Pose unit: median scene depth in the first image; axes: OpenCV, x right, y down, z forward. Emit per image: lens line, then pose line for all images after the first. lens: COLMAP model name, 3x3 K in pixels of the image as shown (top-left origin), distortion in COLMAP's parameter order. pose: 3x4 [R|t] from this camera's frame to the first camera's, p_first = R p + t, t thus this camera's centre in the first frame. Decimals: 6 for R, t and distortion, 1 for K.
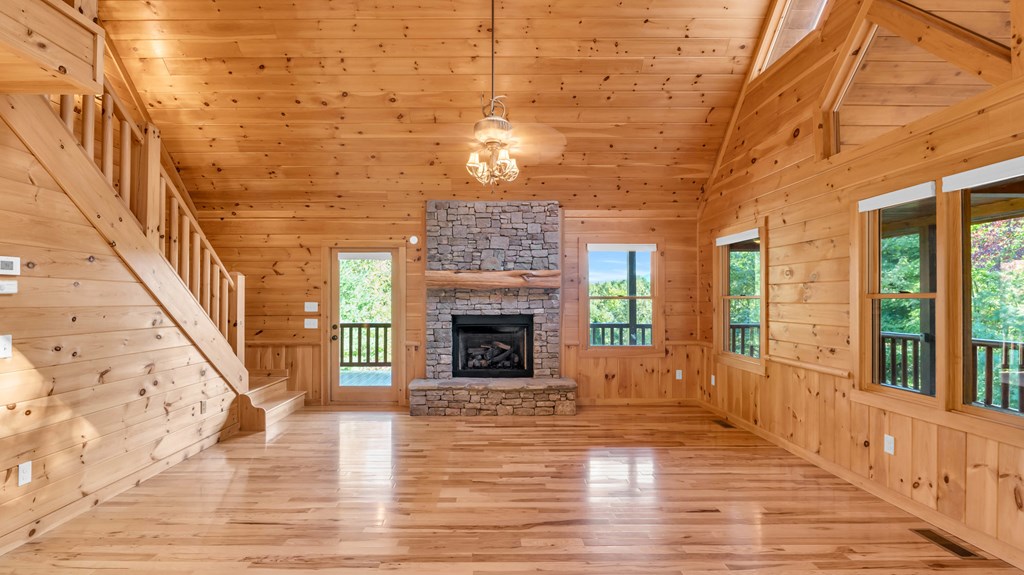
lens RADIAL K [[761.9, 0, 512.0], [0, 761.9, 287.5], [0, 0, 1]] dist [0.075972, -0.082885]
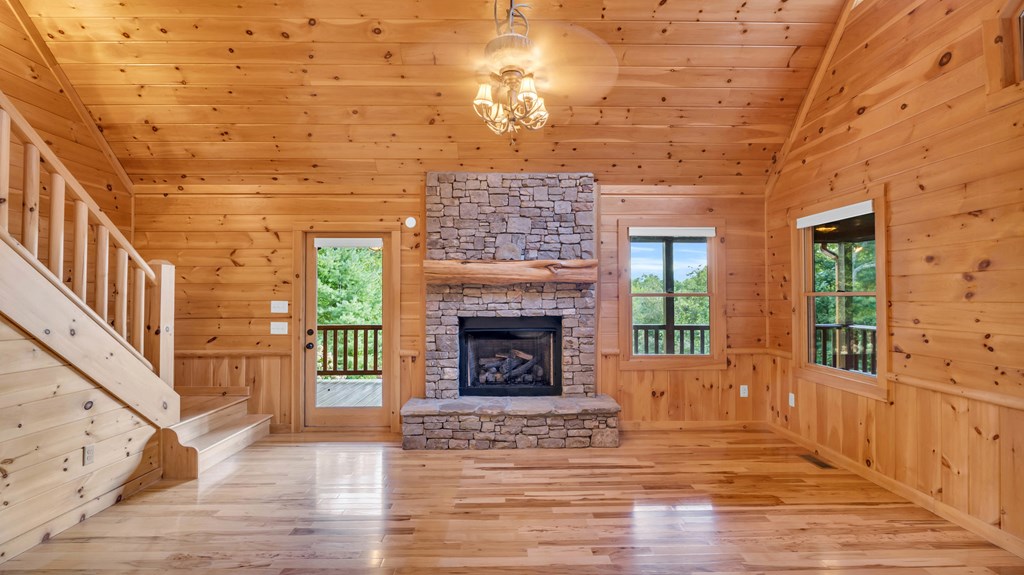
lens RADIAL K [[459.9, 0, 530.1], [0, 459.9, 288.4], [0, 0, 1]] dist [0.001339, 0.000123]
pose [[0.999657, -0.000681, 0.026175, -0.017737], [0.000736, 0.999998, -0.002081, 0.007714], [-0.026173, 0.002099, 0.999655, 0.533991]]
